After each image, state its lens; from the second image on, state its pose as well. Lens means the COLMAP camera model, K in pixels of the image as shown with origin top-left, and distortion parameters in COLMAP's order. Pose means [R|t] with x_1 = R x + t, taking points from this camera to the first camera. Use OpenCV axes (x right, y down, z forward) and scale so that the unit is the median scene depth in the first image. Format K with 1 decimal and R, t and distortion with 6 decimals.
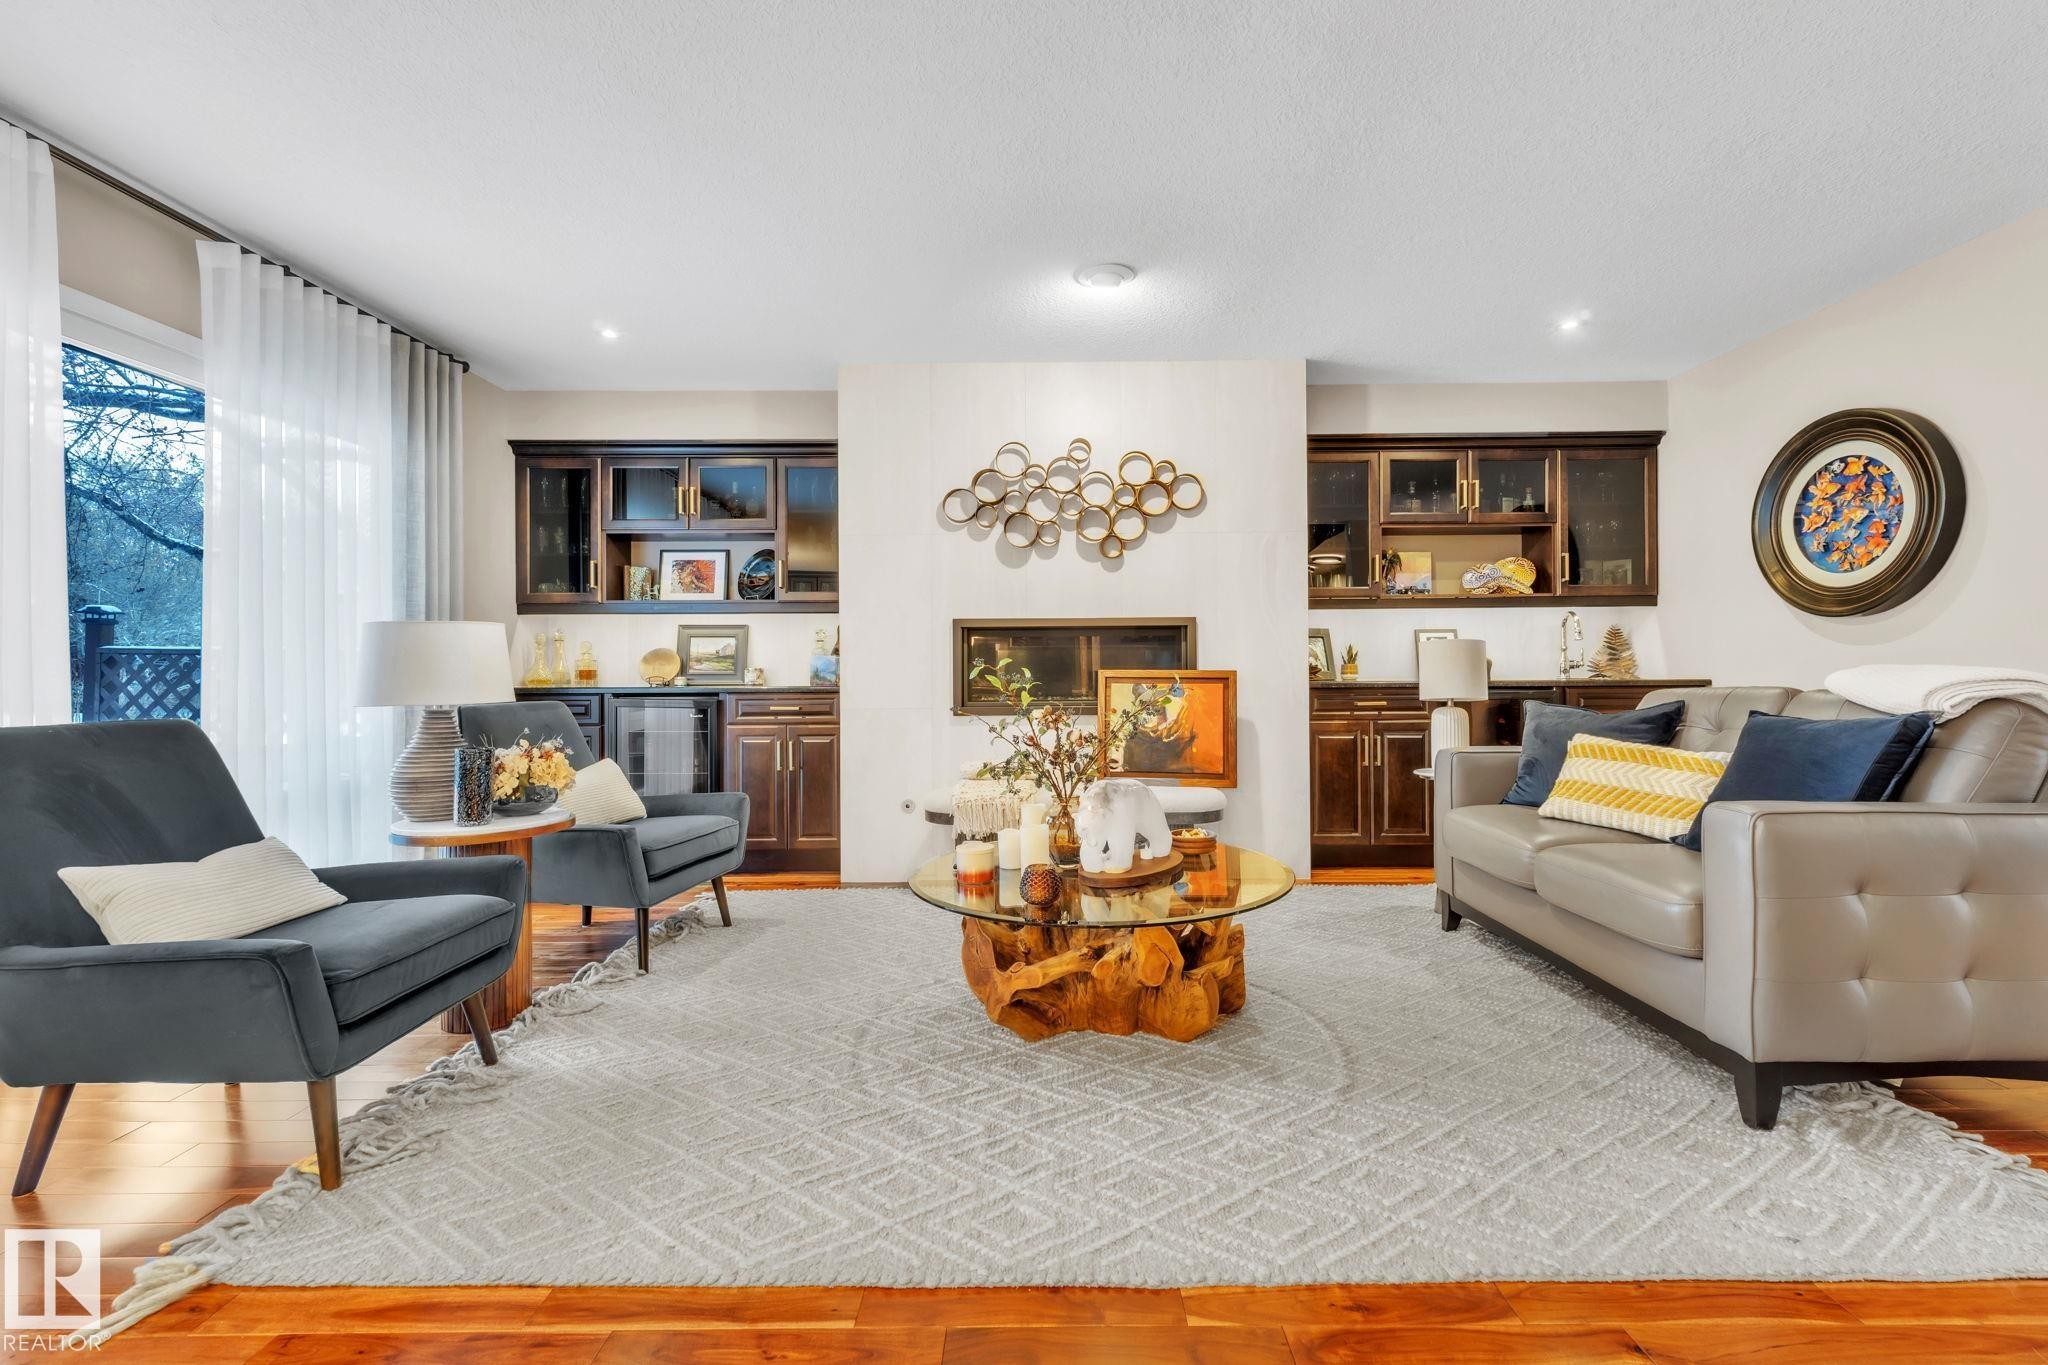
lens RADIAL K [[866.9, 0, 1044.1], [0, 866.9, 665.0], [0, 0, 1]] dist [0.003808, 0.000502]
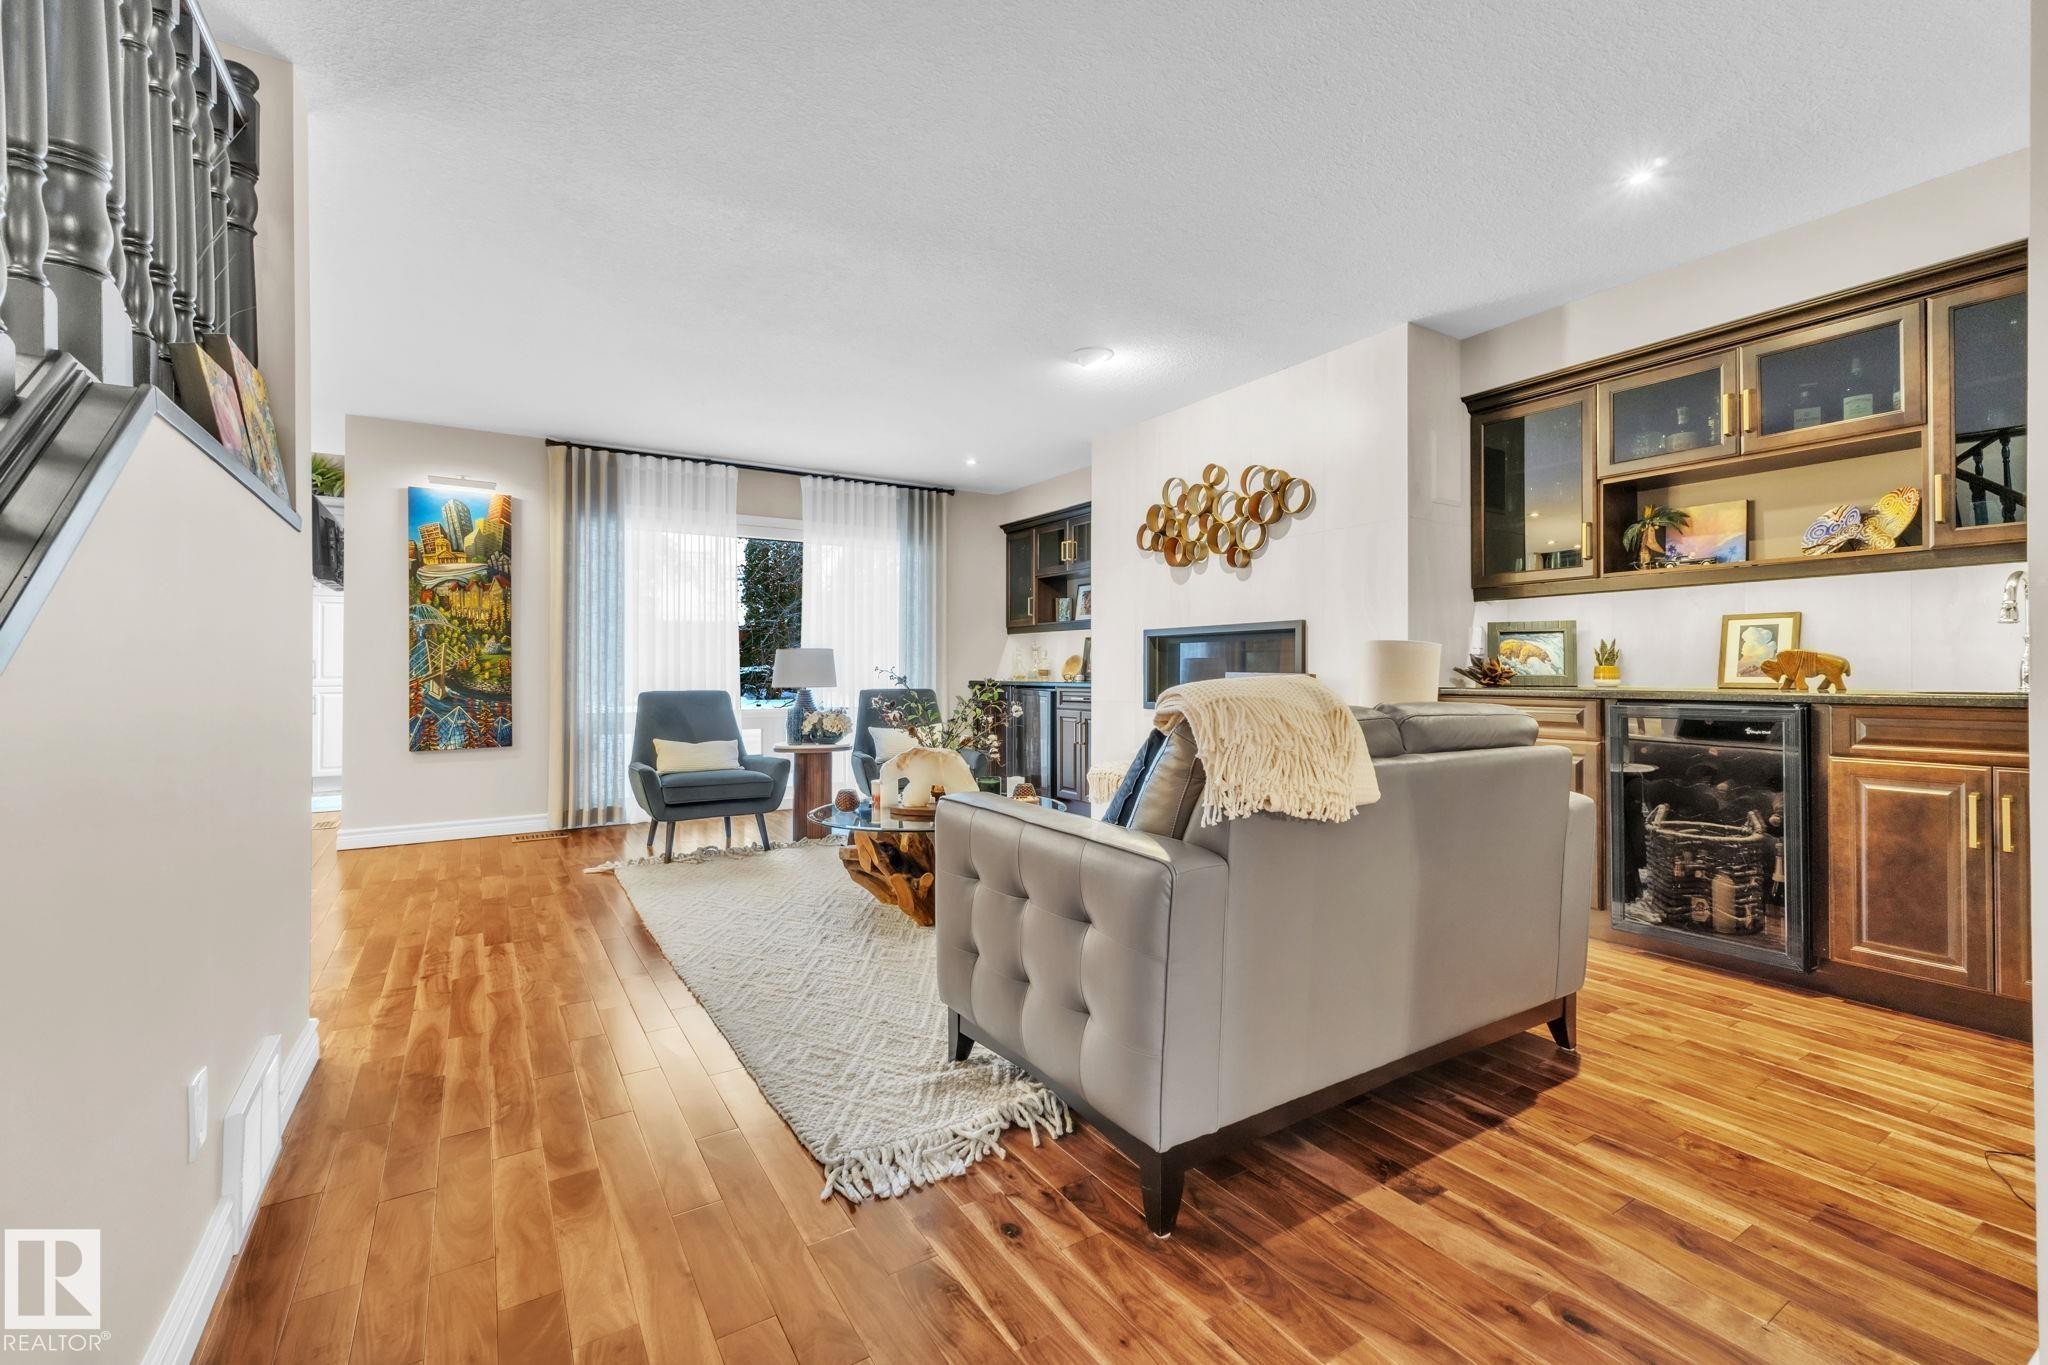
lens RADIAL K [[866.9, 0, 1034.4], [0, 866.9, 670.4], [0, 0, 1]] dist [0.003808, 0.000502]
pose [[0.540485, 0.005292, -0.841337, 0.843954], [0.006585, 0.999923, 0.010520, -0.009588], [0.841328, -0.011226, 0.540409, 0.205625]]
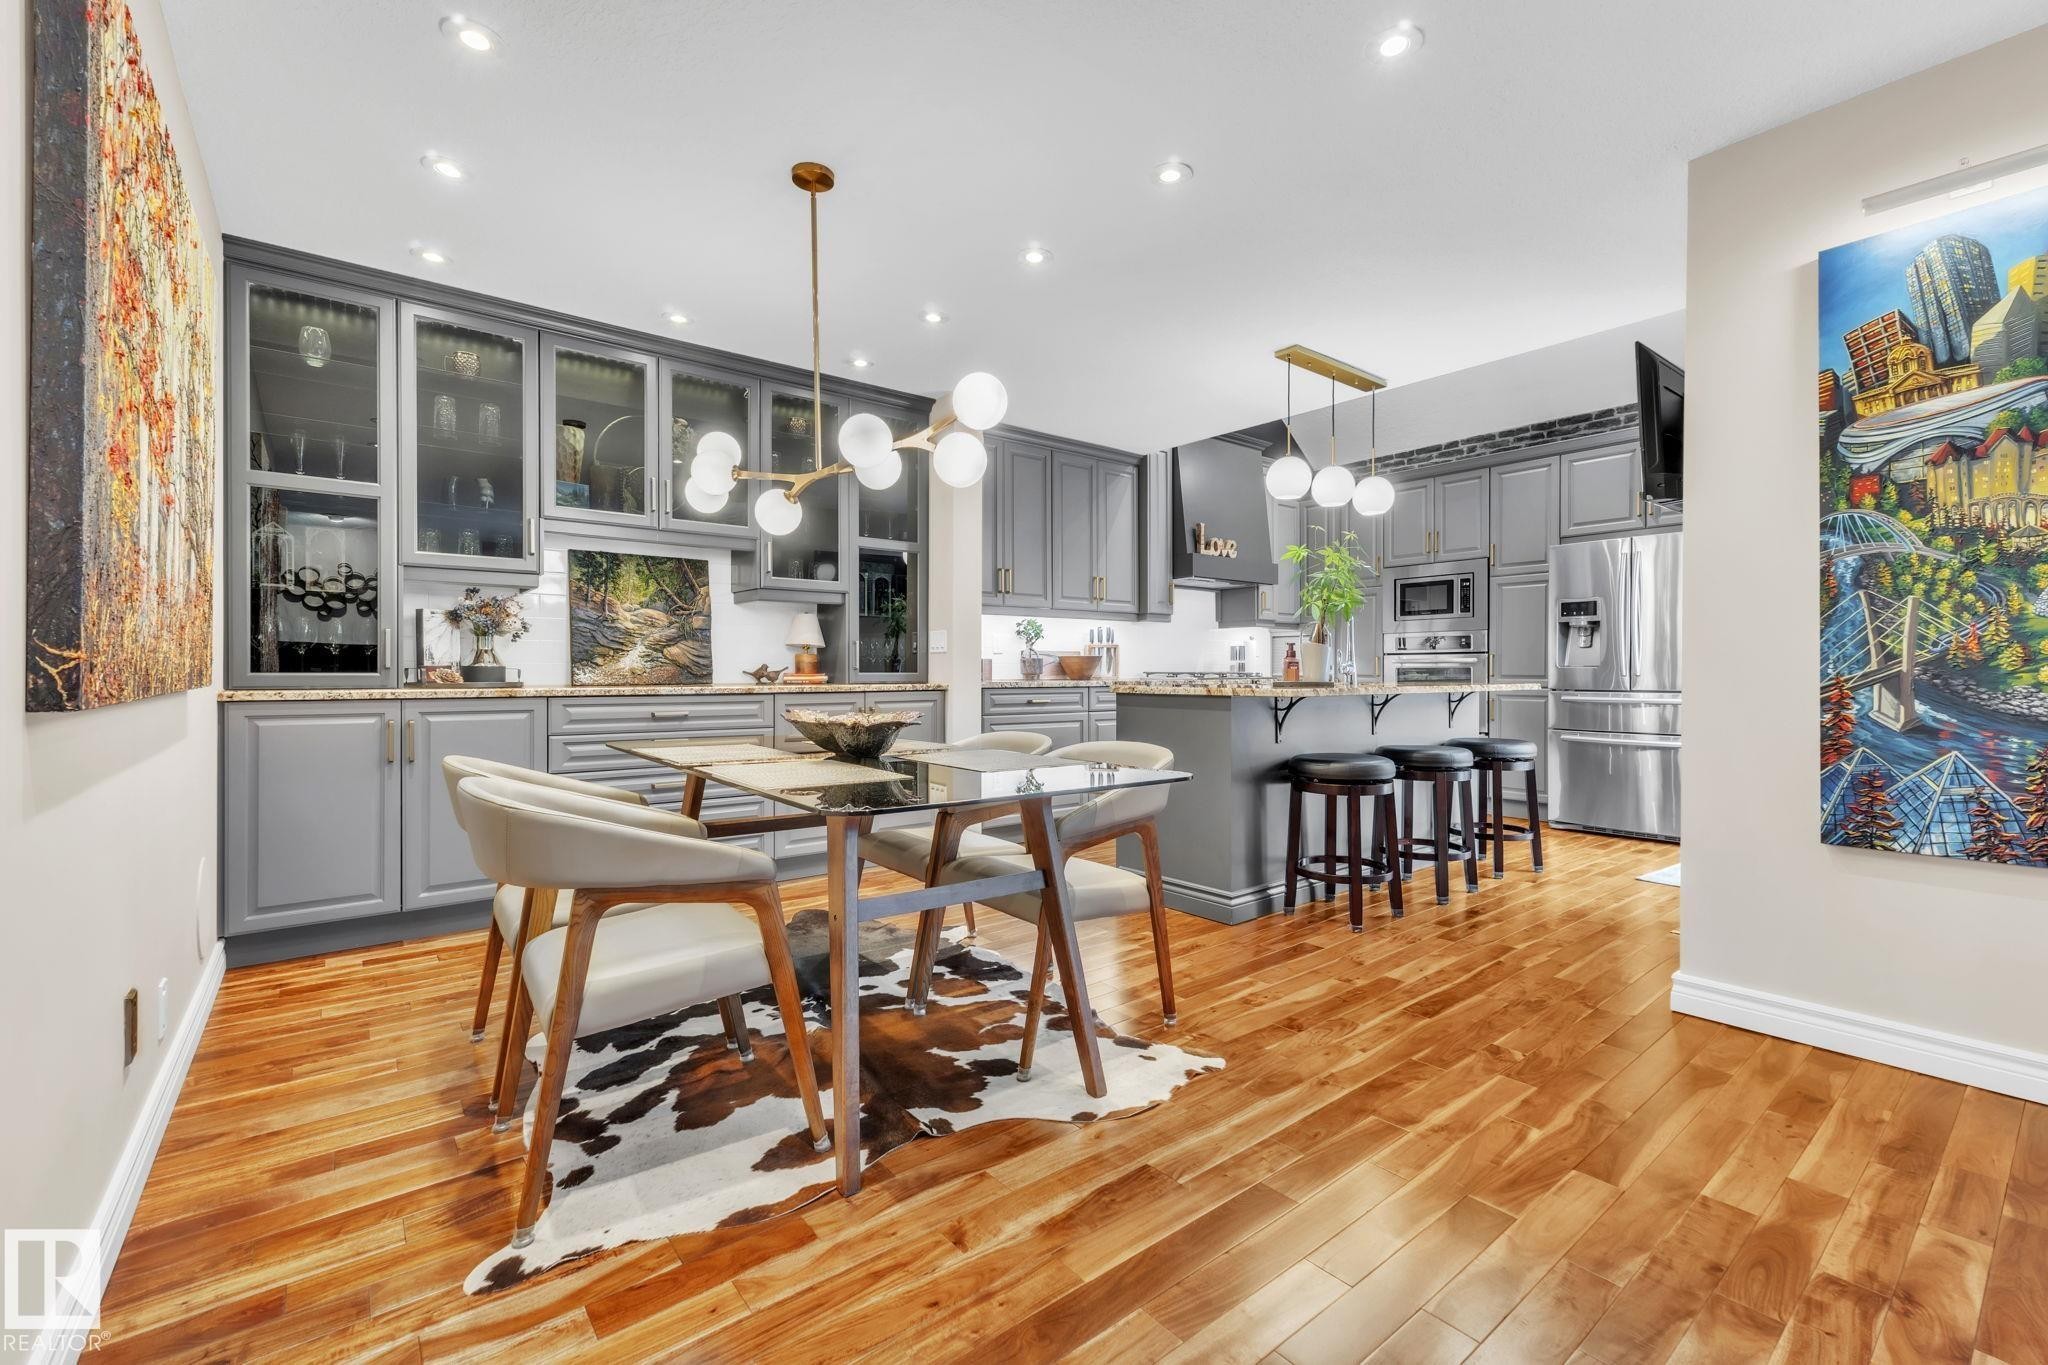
lens RADIAL K [[866.9, 0, 1039.3], [0, 866.9, 670.6], [0, 0, 1]] dist [0.003808, 0.000502]
pose [[-0.776837, 0.004648, -0.629685, 0.061960], [0.010794, 0.999924, -0.005936, 0.000684], [0.629610, -0.011408, -0.776828, 0.242111]]
